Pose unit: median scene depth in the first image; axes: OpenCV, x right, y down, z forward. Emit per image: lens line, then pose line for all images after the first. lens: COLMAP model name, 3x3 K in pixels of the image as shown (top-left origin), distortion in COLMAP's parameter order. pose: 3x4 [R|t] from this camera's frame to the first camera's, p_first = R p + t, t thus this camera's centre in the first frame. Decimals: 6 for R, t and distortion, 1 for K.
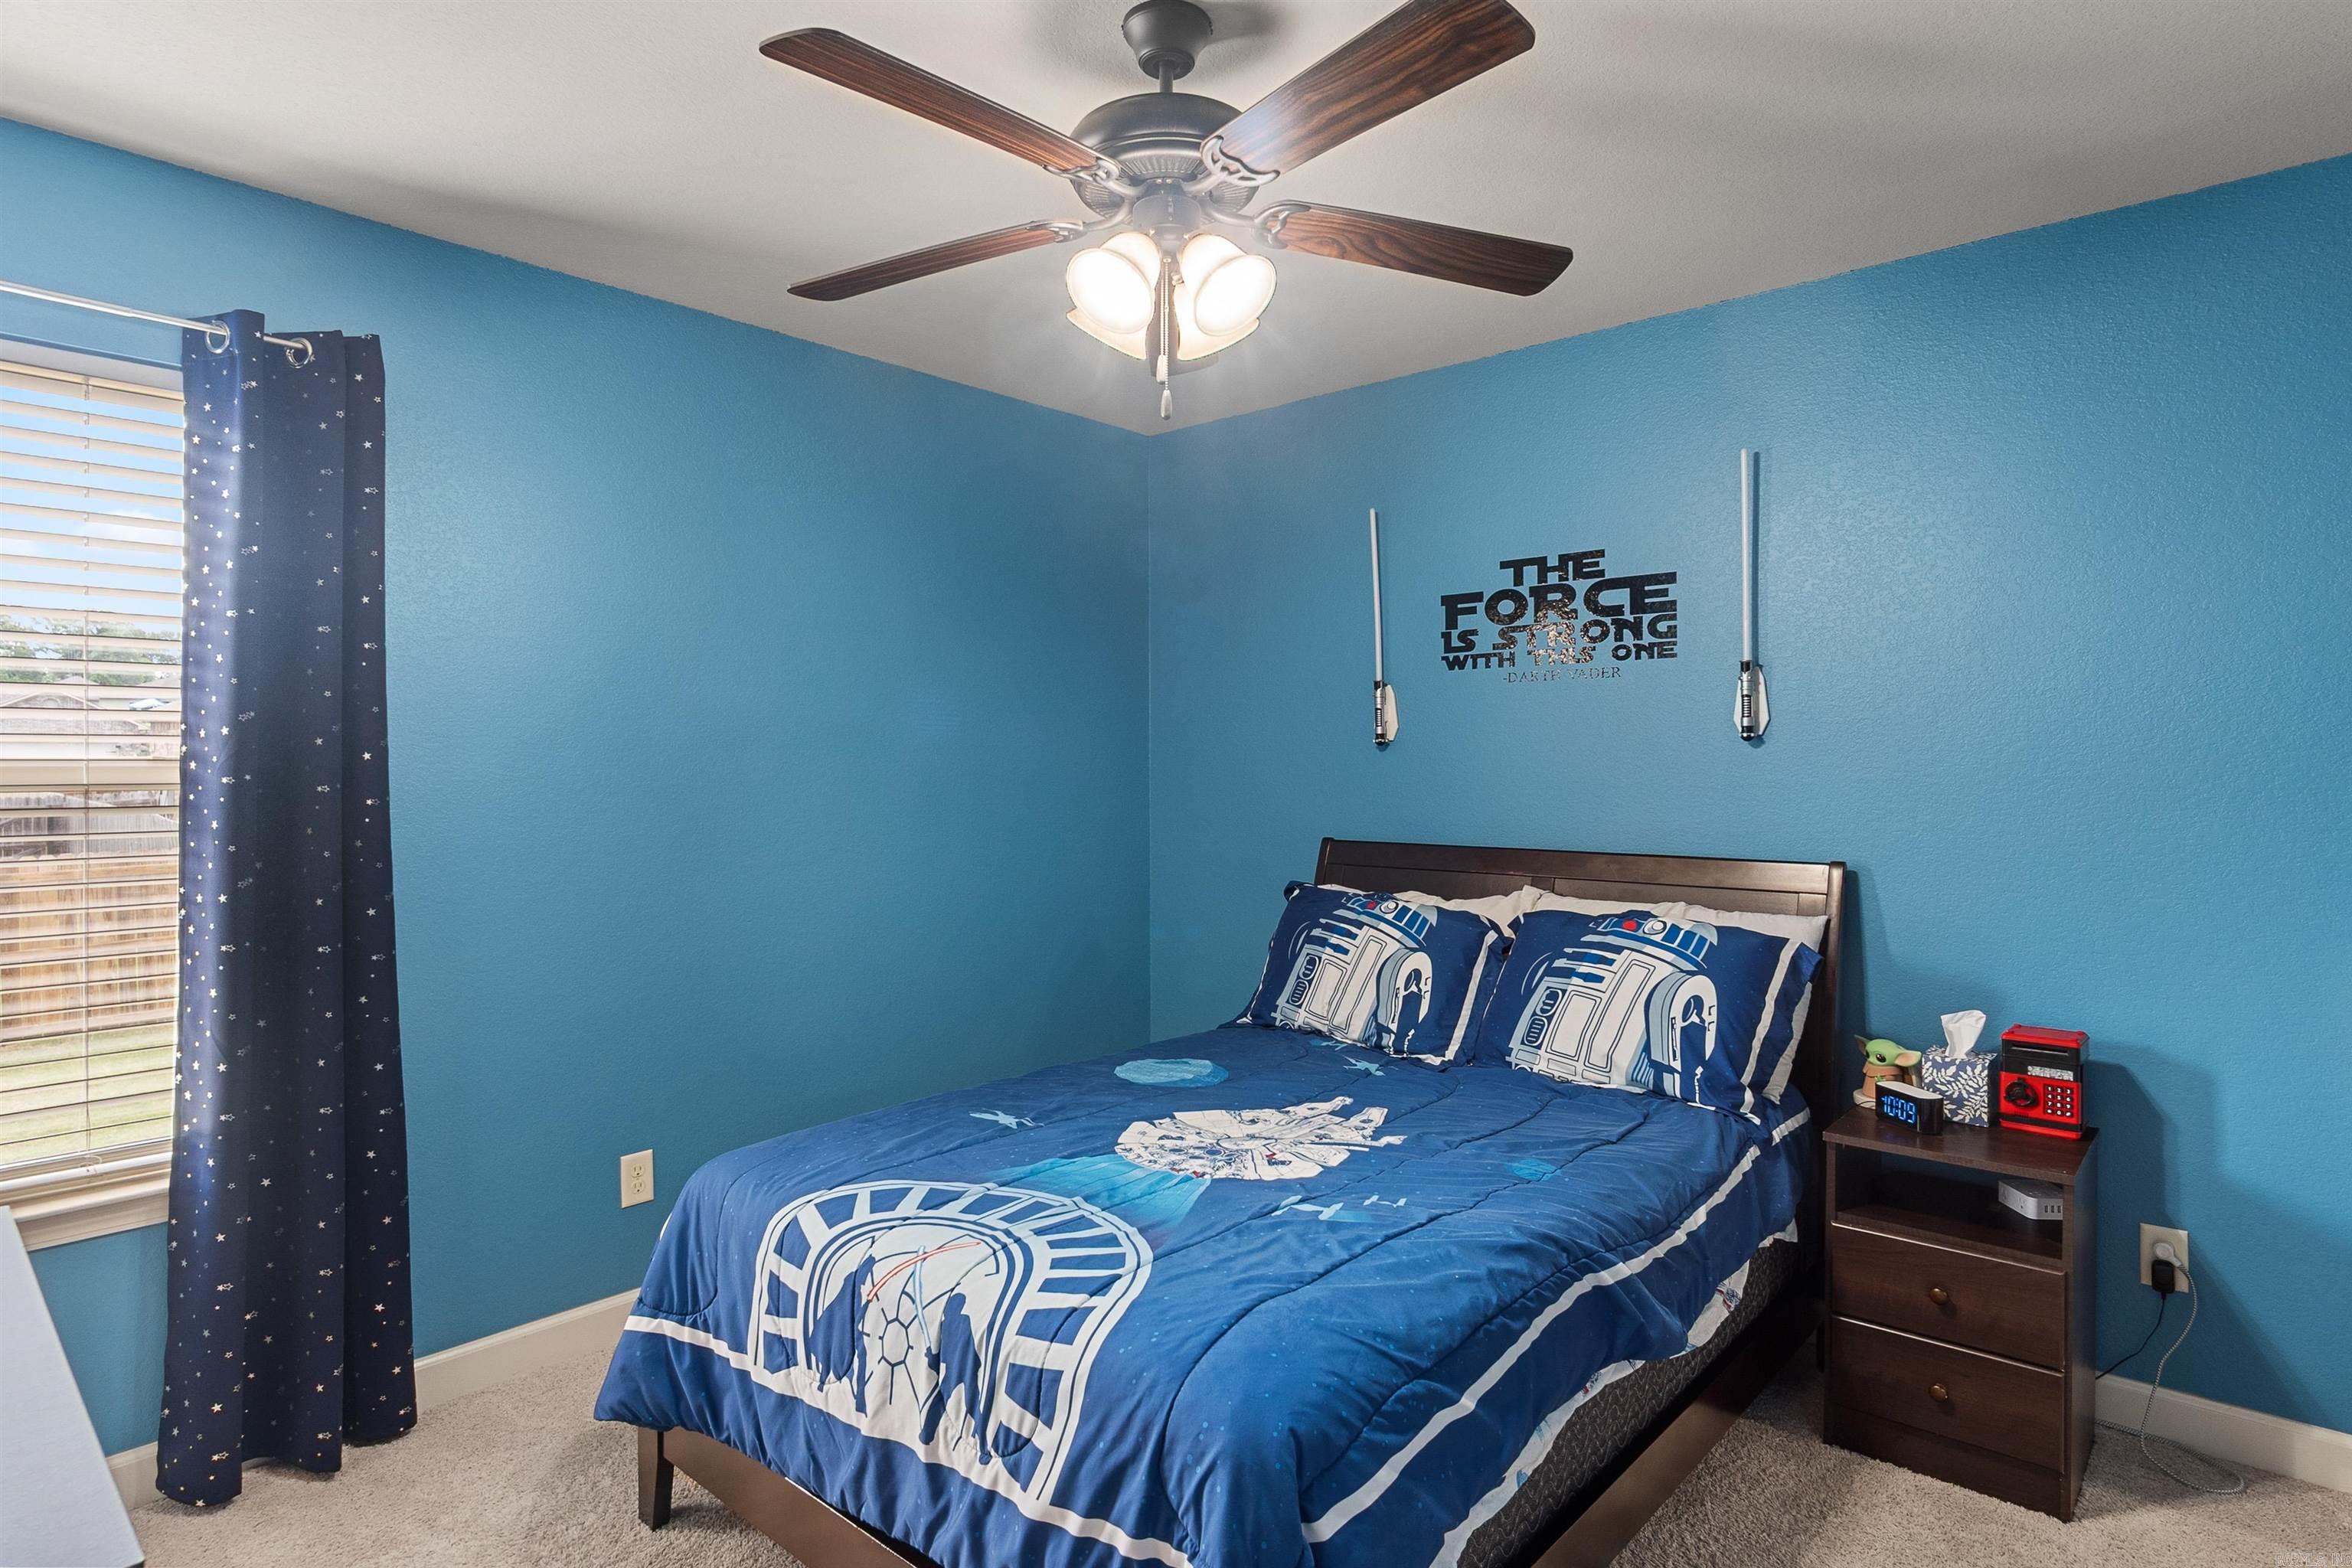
lens RADIAL K [[1274.3, 0, 1158.9], [0, 1274.3, 771.1], [0, 0, 1]] dist [-0.021925, 0.007752]
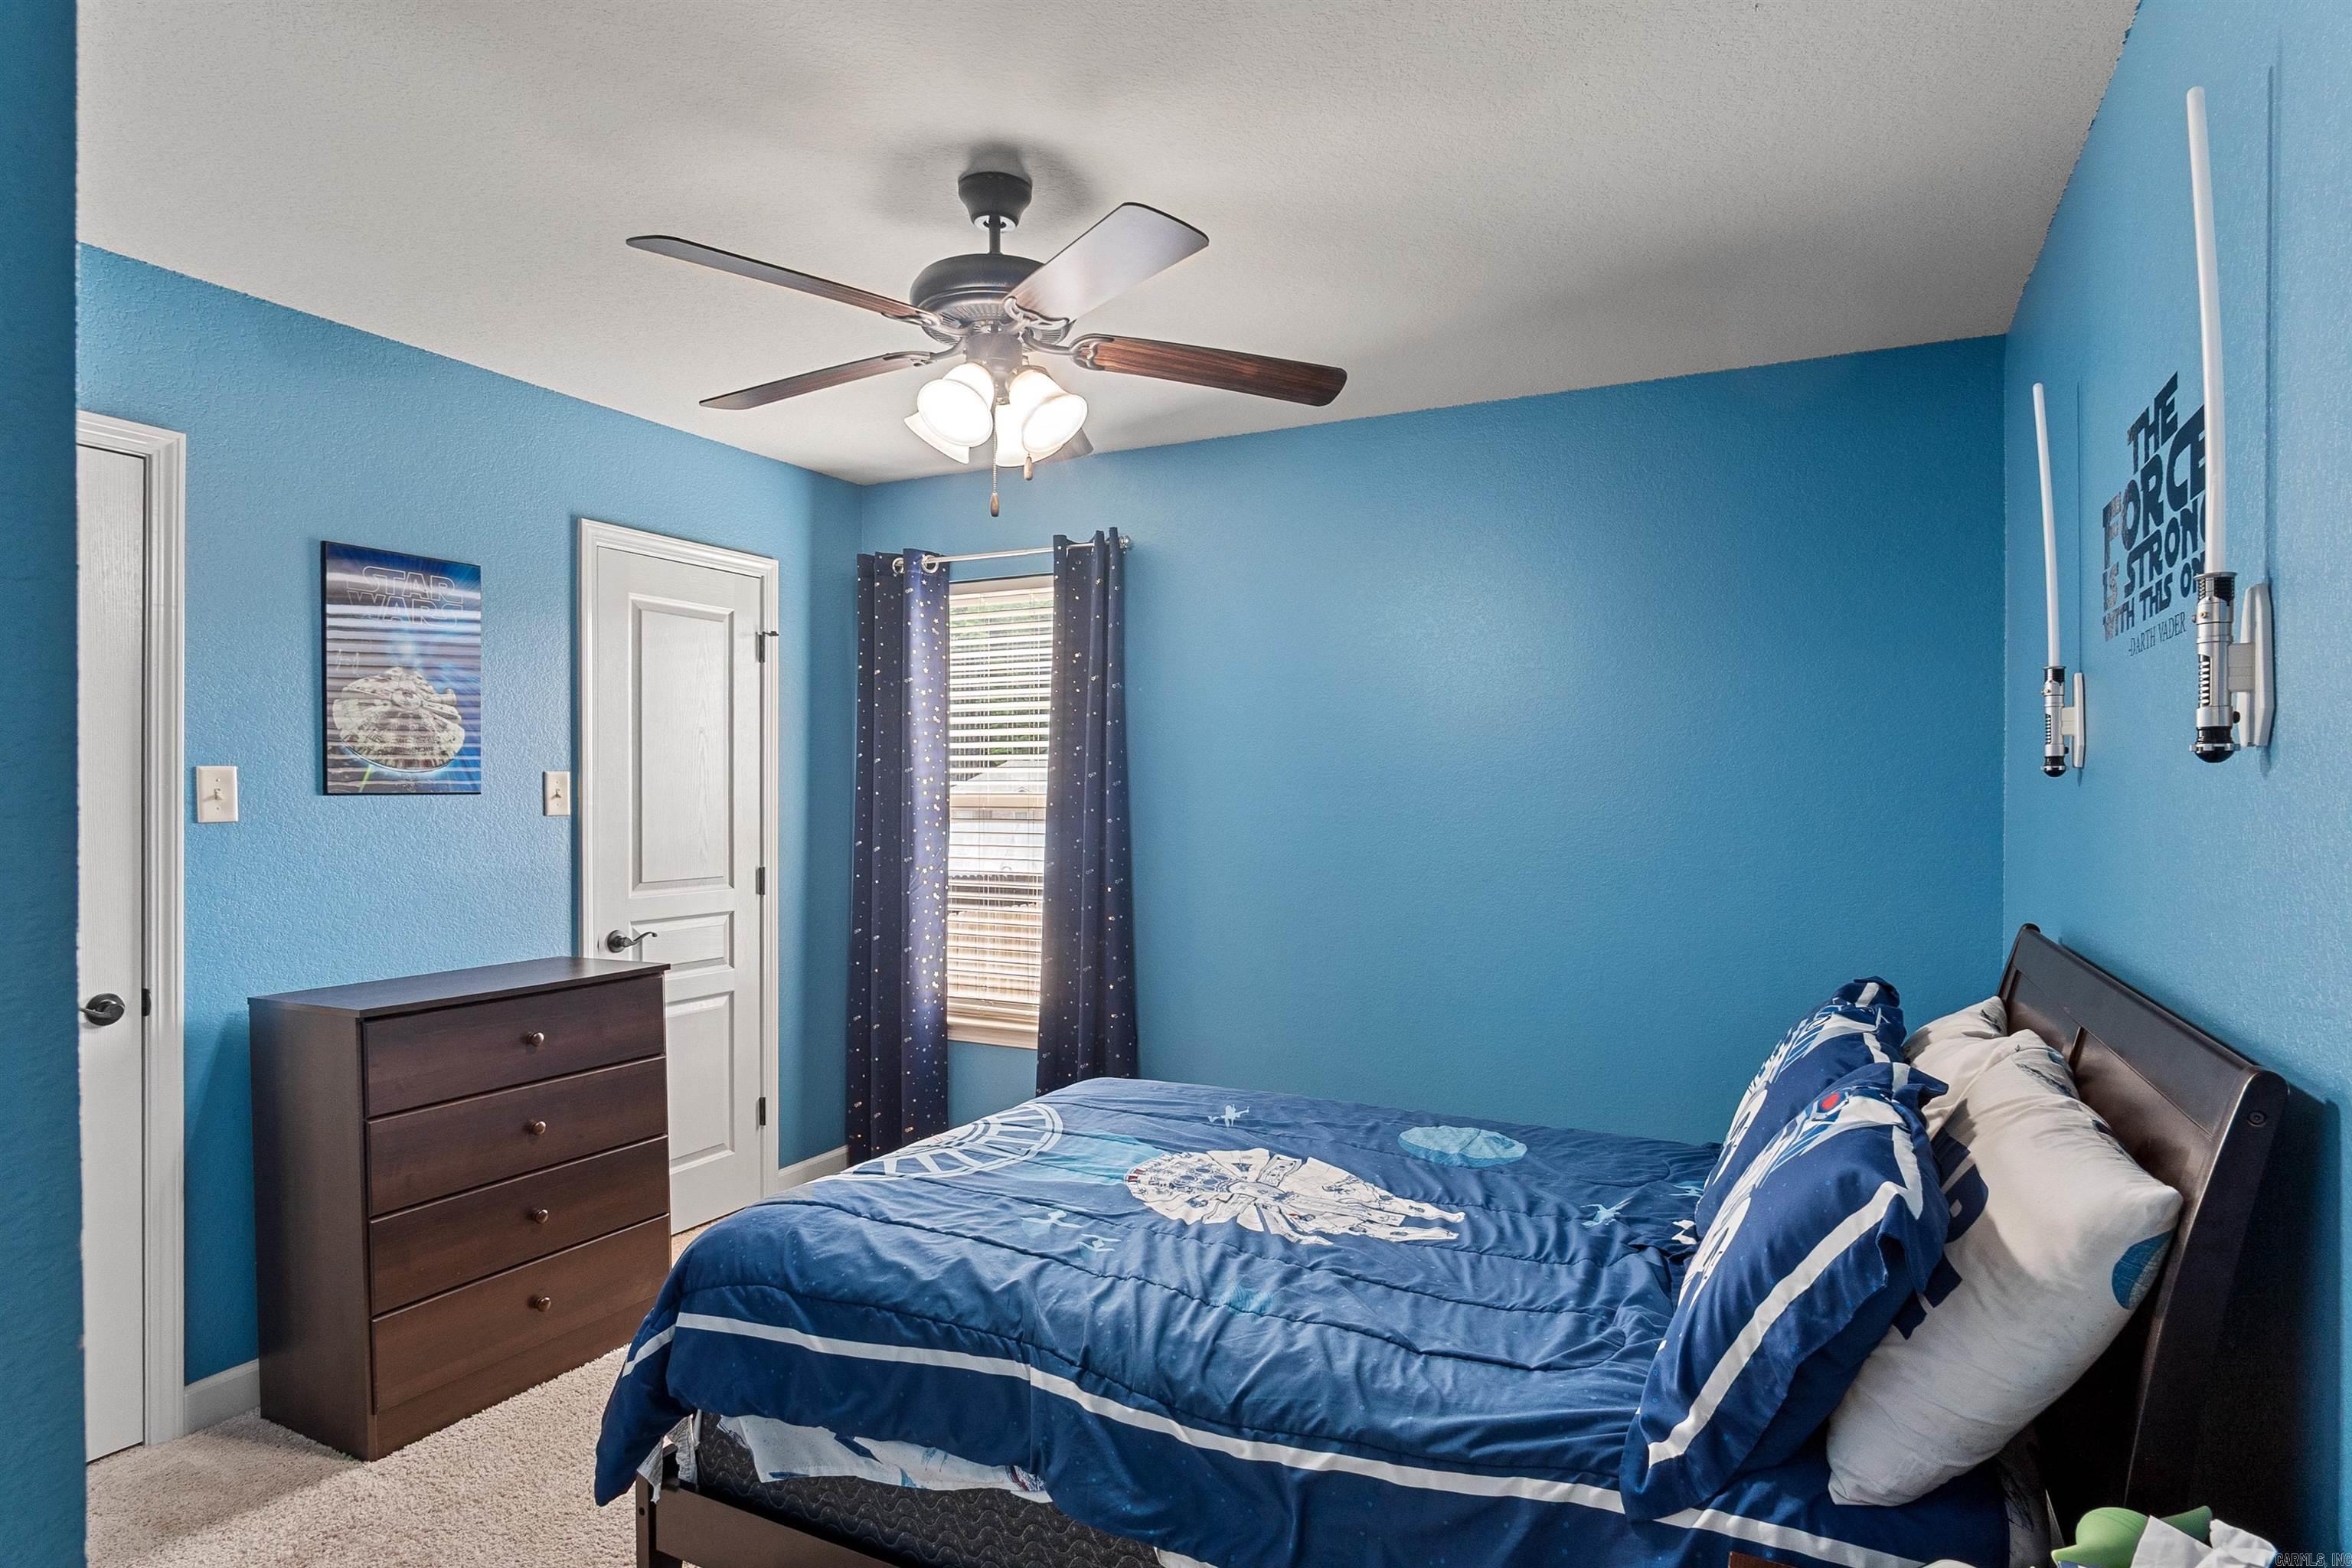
lens RADIAL K [[1274.3, 0, 1156.7], [0, 1274.3, 787.0], [0, 0, 1]] dist [-0.021925, 0.007752]
pose [[0.245991, -0.001009, -0.969272, 1.047648], [-0.008236, 0.999961, -0.003131, -0.014519], [0.969237, 0.008753, 0.245973, 0.720877]]
